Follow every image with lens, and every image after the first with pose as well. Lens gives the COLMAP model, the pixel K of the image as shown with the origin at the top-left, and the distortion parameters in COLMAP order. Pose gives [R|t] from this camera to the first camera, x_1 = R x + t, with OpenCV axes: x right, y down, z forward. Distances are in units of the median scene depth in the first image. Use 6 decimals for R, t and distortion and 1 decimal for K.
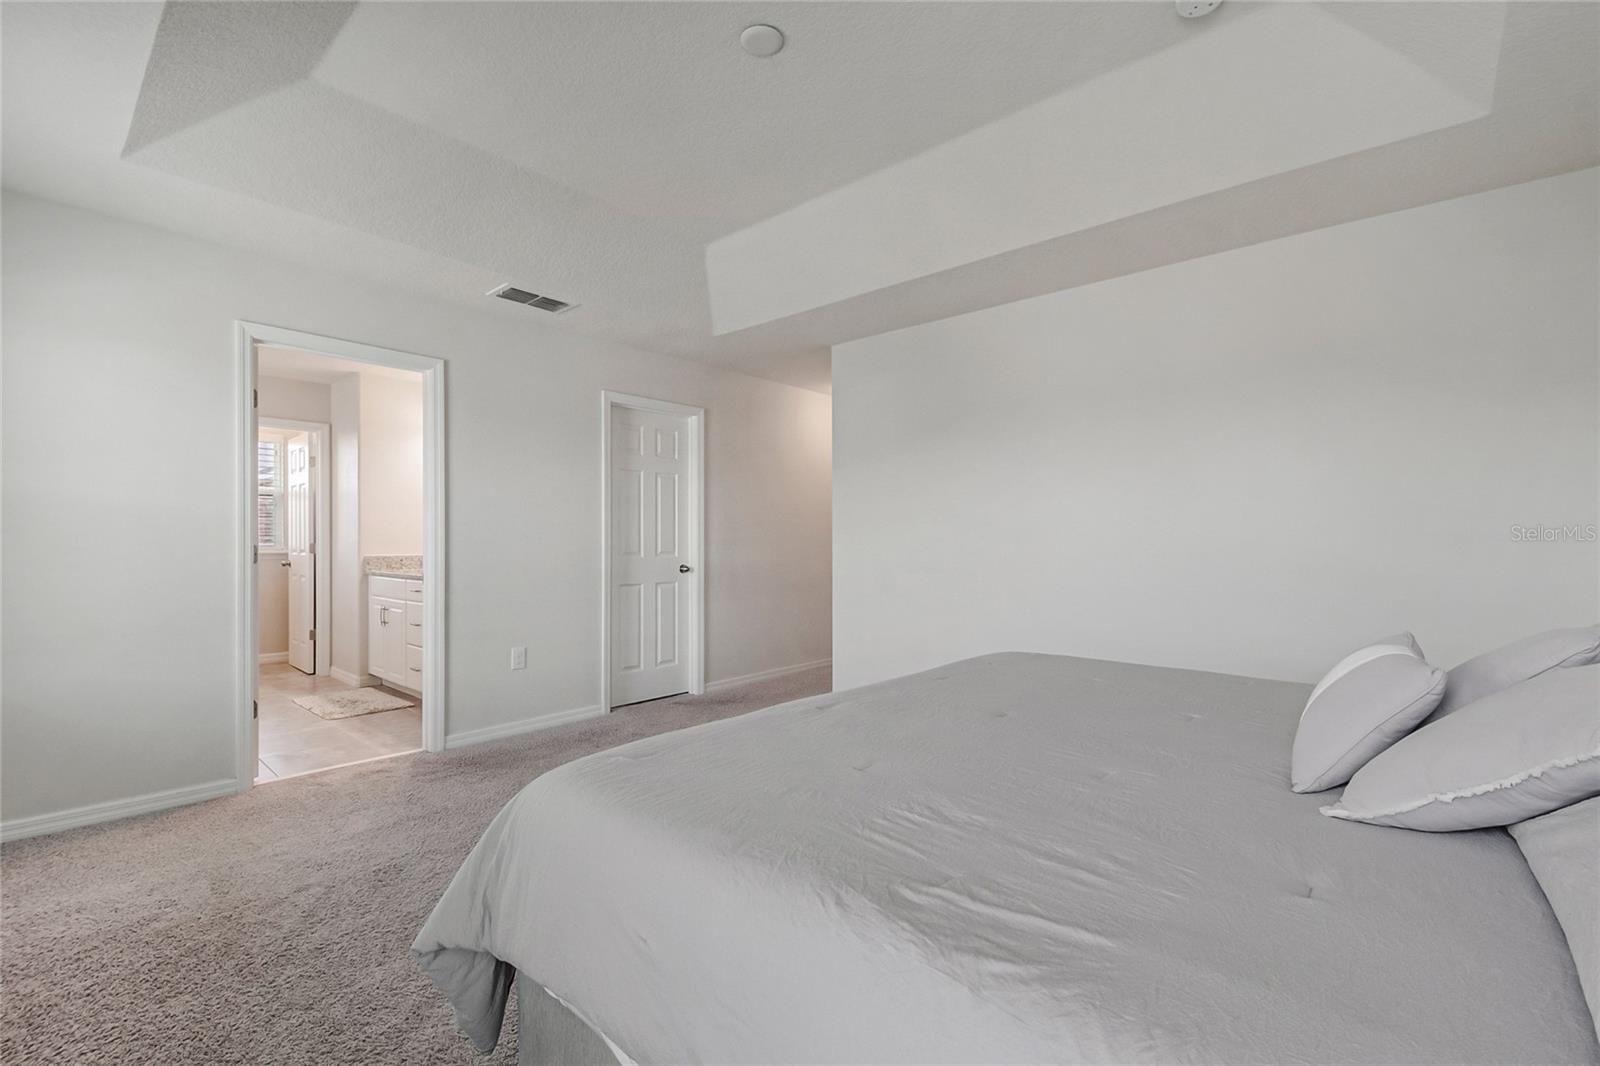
lens RADIAL K [[712.9, 0, 799.1], [0, 712.9, 540.0], [0, 0, 1]] dist [0.013499, -0.011921]
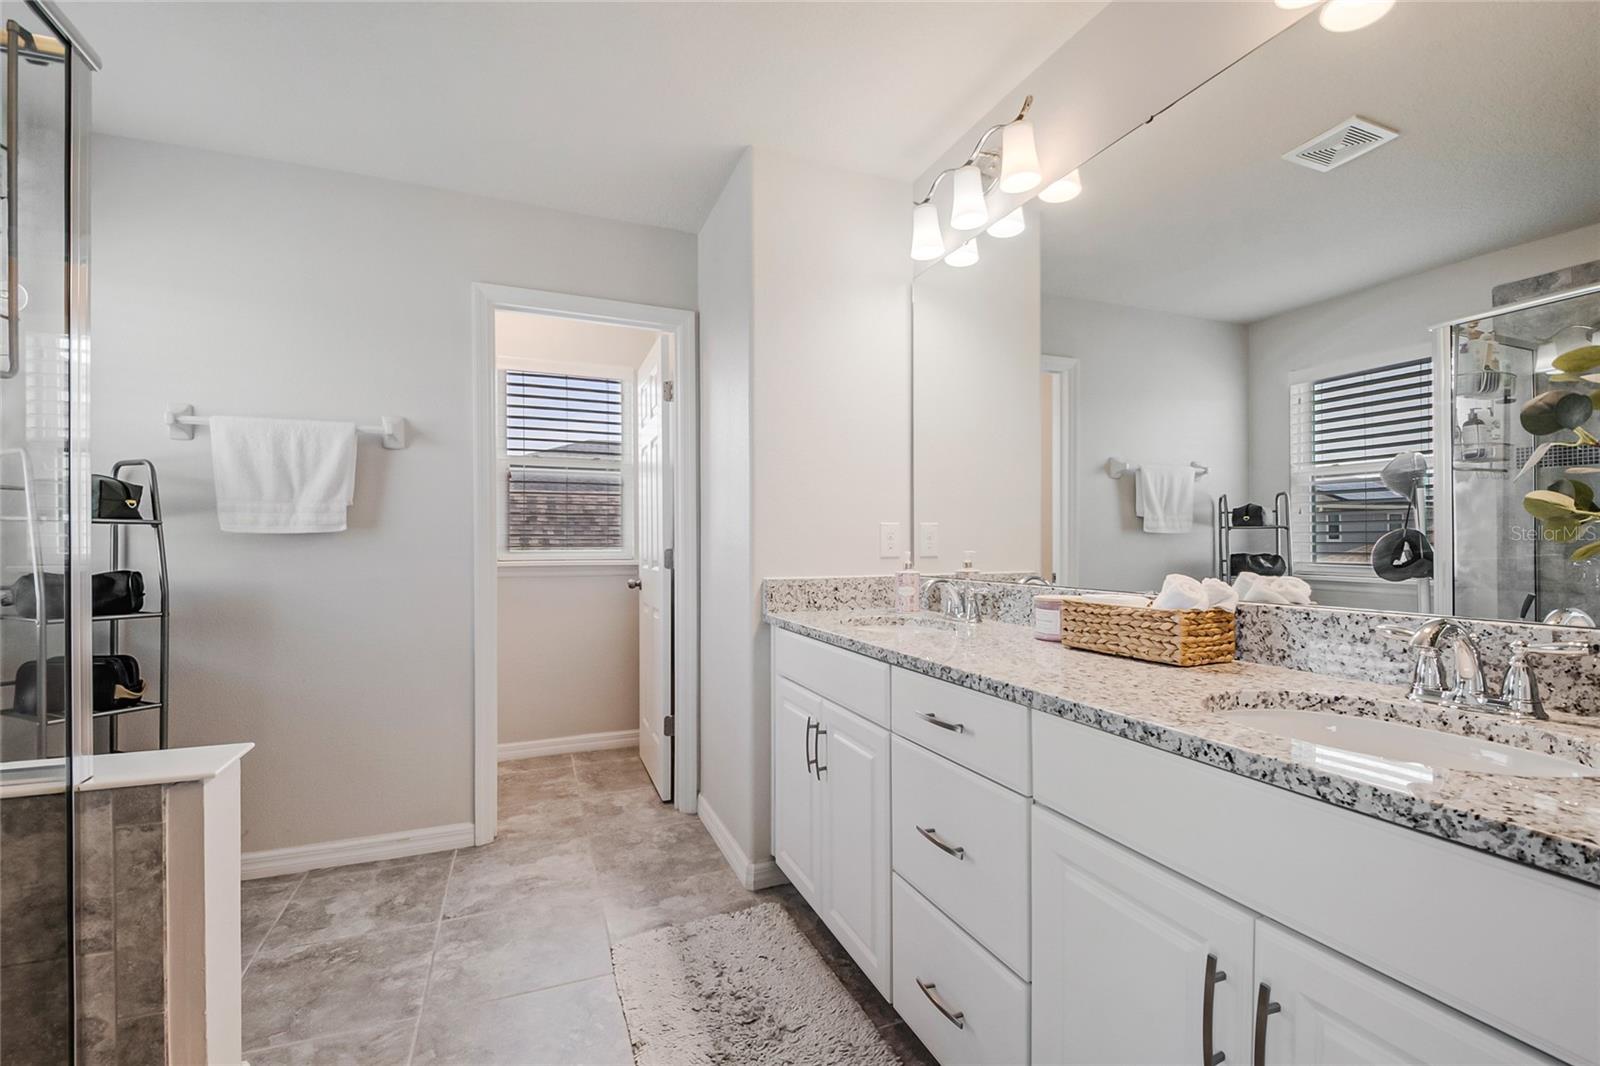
lens RADIAL K [[712.9, 0, 801.3], [0, 712.9, 538.3], [0, 0, 1]] dist [0.013499, -0.011921]
pose [[0.902851, -0.005654, -0.429917, -0.372510], [0.002791, 0.999970, -0.007290, 0.000601], [0.429946, 0.005381, 0.902839, 0.577061]]
